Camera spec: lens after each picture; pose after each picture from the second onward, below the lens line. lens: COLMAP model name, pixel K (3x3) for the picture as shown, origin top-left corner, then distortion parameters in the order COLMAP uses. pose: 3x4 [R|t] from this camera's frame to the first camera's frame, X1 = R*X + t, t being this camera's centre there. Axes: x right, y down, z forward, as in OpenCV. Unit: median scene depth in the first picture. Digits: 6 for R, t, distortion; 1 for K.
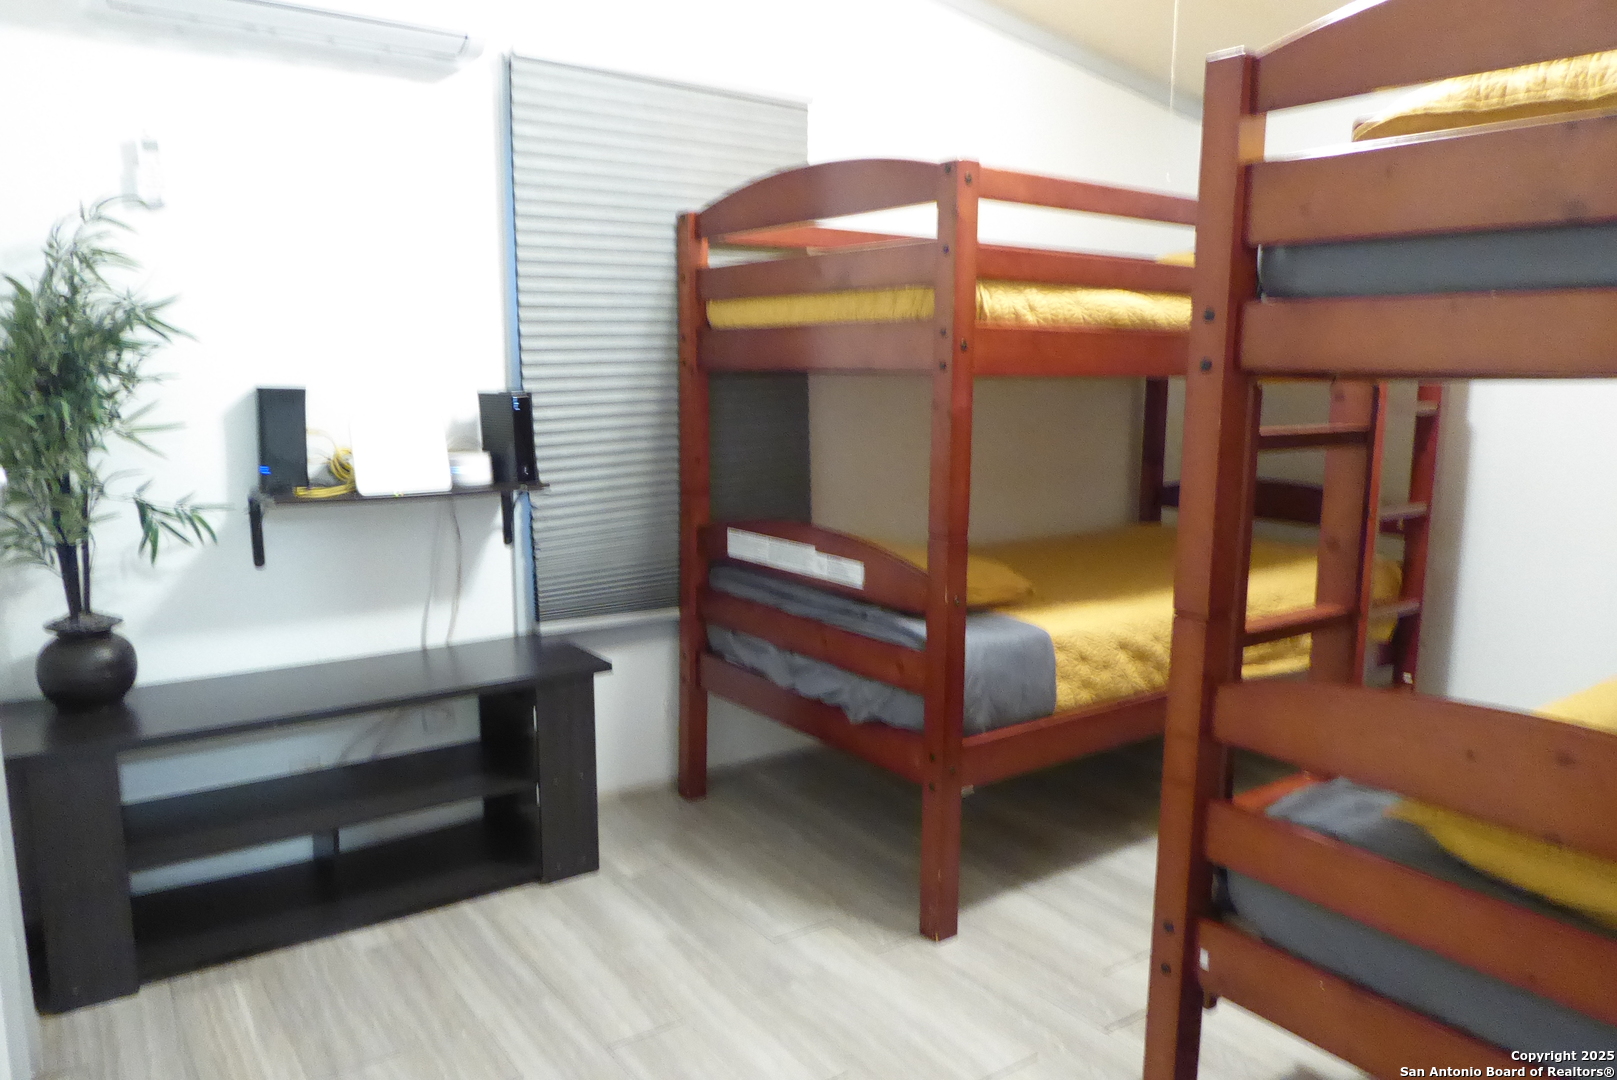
lens RADIAL K [[1157.0, 0, 813.2], [0, 1157.0, 540.6], [0, 0, 1]] dist [-0.028545, 0.000479]
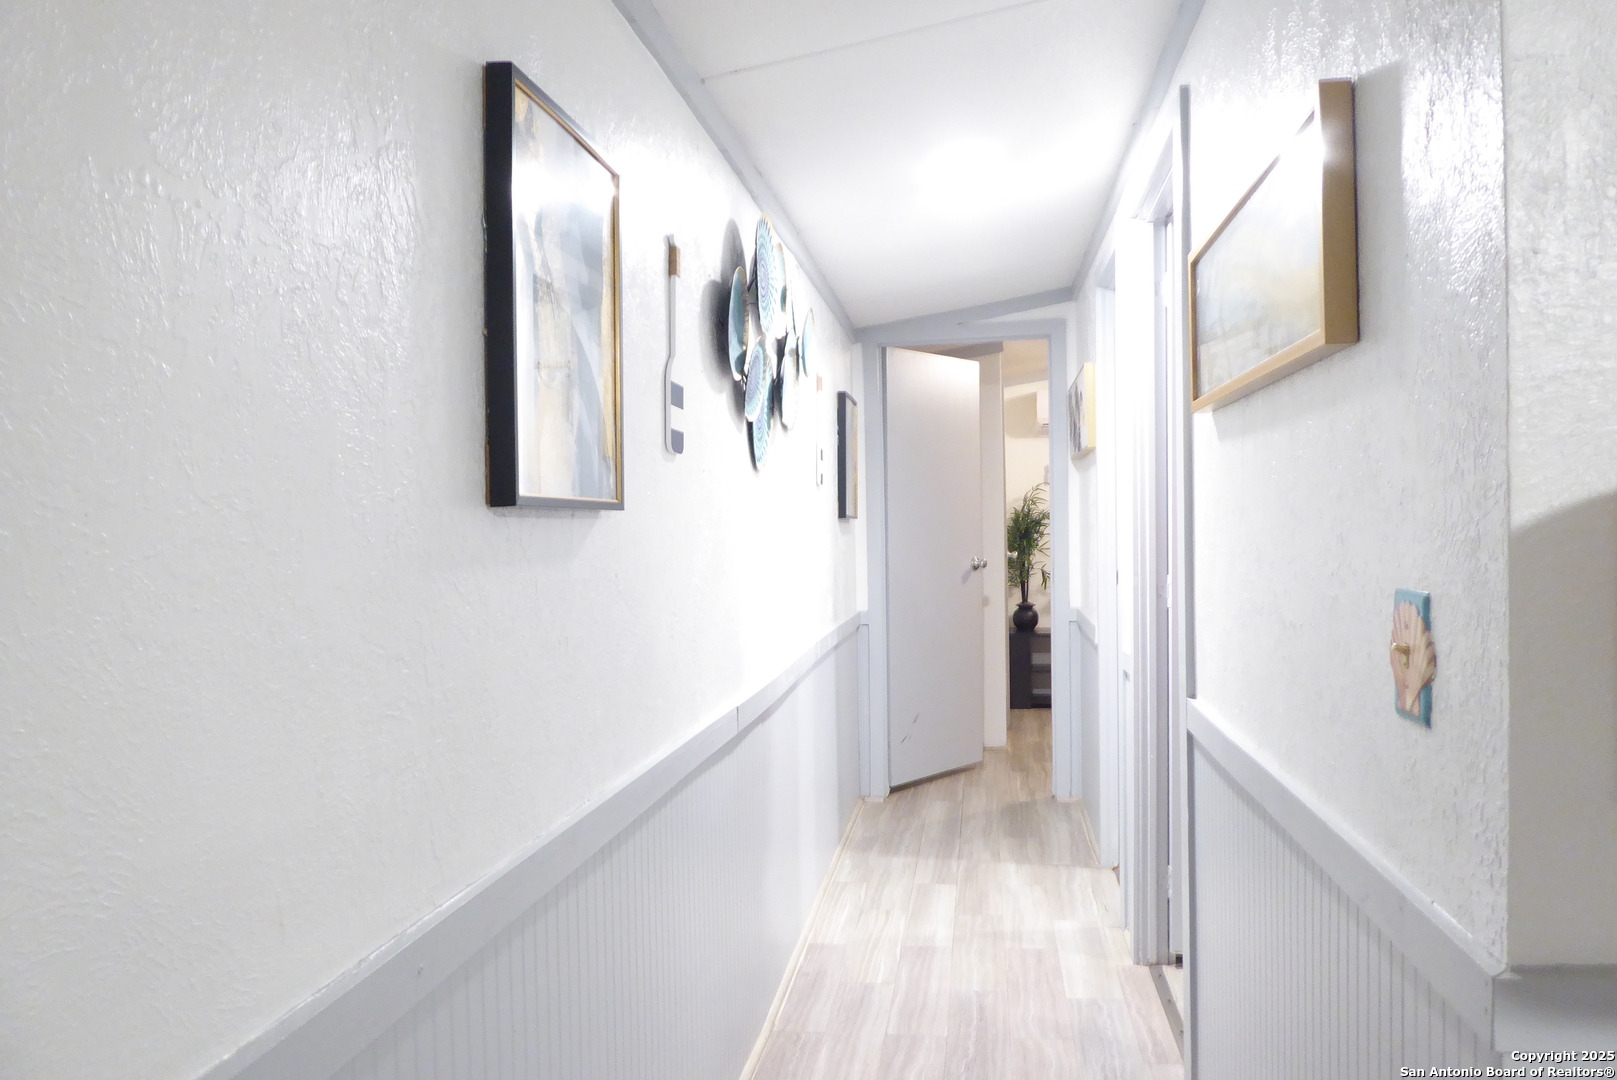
lens RADIAL K [[1157.0, 0, 810.5], [0, 1157.0, 537.4], [0, 0, 1]] dist [-0.028545, 0.000479]
pose [[0.729176, -0.009342, -0.684263, 1.281525], [-0.090416, 0.989826, -0.109865, 0.313703], [0.678327, 0.141979, 0.720912, -1.989576]]
